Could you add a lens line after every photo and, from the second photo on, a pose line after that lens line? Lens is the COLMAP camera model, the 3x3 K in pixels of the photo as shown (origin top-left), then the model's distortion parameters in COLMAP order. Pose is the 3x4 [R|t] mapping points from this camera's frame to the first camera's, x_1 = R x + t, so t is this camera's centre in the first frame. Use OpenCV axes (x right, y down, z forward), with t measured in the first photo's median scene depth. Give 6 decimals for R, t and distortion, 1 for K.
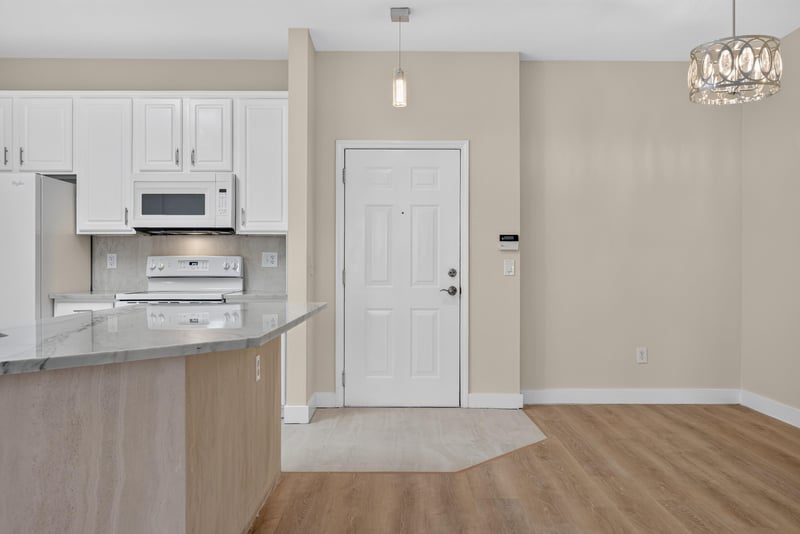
lens RADIAL K [[665.2, 0, 400.0], [0, 665.2, 267.0], [0, 0, 1]] dist [-0.003128, 0.007908]
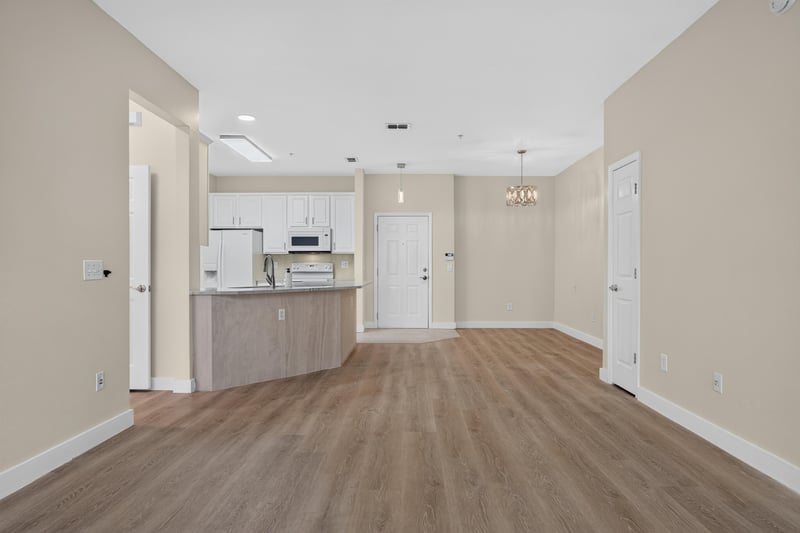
lens RADIAL K [[454.4, 0, 400.0], [0, 454.4, 266.5], [0, 0, 1]] dist [-0.004007, 0.000653]
pose [[0.999811, -0.001974, -0.019363, 0.024059], [0.001935, 0.999996, -0.002000, -0.000628], [0.019367, 0.001962, 0.999811, -0.576912]]
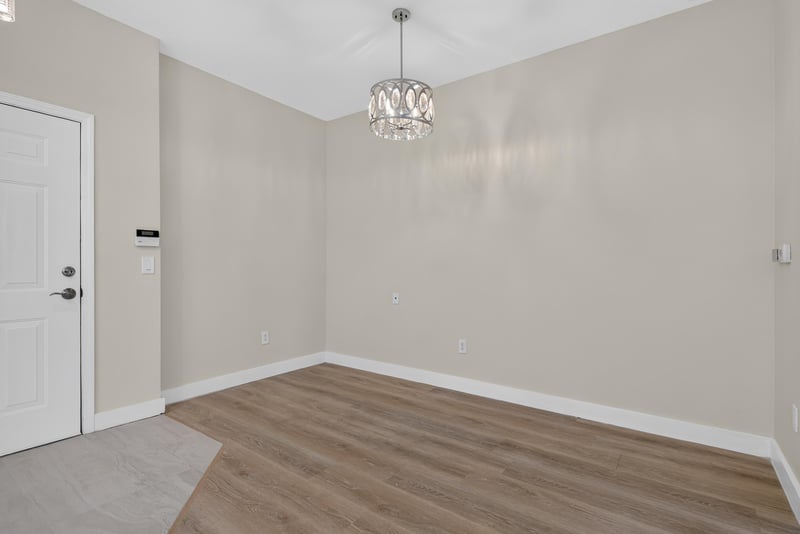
lens RADIAL K [[391.6, 0, 400.0], [0, 391.6, 267.0], [0, 0, 1]] dist [-0.001329, 0.000301]
pose [[0.597521, -0.002305, 0.801850, -0.064881], [0.003962, 0.999992, -0.000078, 0.004731], [-0.801844, 0.003224, 0.597525, 0.398184]]
